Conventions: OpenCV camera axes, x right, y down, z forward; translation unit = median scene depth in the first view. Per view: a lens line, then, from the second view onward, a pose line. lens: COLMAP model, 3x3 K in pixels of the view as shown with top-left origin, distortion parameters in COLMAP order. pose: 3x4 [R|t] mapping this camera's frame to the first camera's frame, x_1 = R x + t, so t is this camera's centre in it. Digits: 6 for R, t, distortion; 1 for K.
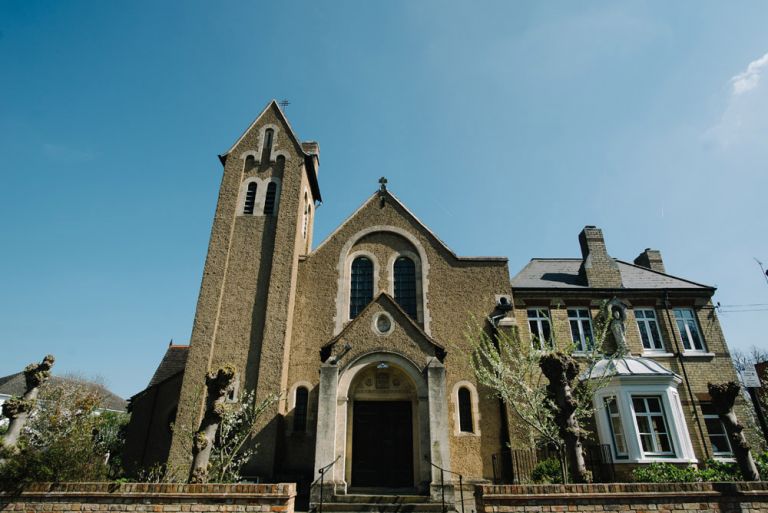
lens RADIAL K [[516.2, 0, 384.0], [0, 516.2, 256.5], [0, 0, 1]] dist [0.000099, -0.000030]
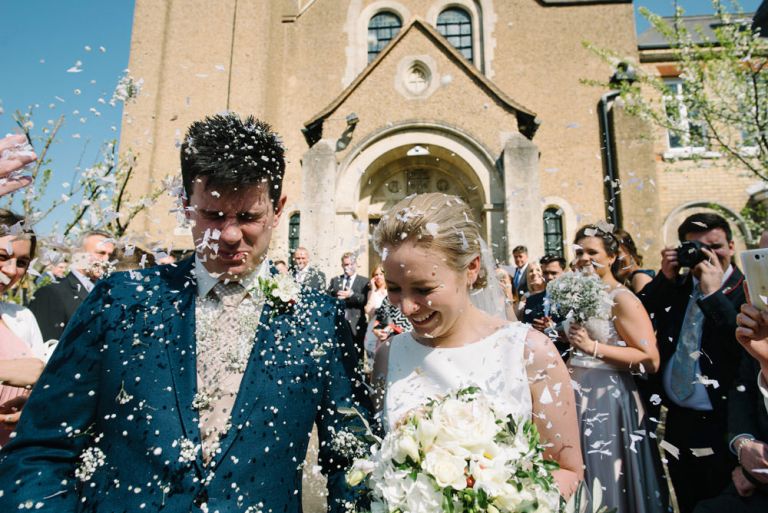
lens RADIAL K [[607.0, 0, 384.0], [0, 607.0, 256.5], [0, 0, 1]] dist [-0.000658, -0.000395]
pose [[0.997399, -0.014758, -0.070551, 0.004979], [0.032185, 0.967004, 0.252721, 0.151765], [0.064493, -0.254335, 0.964963, 0.348249]]
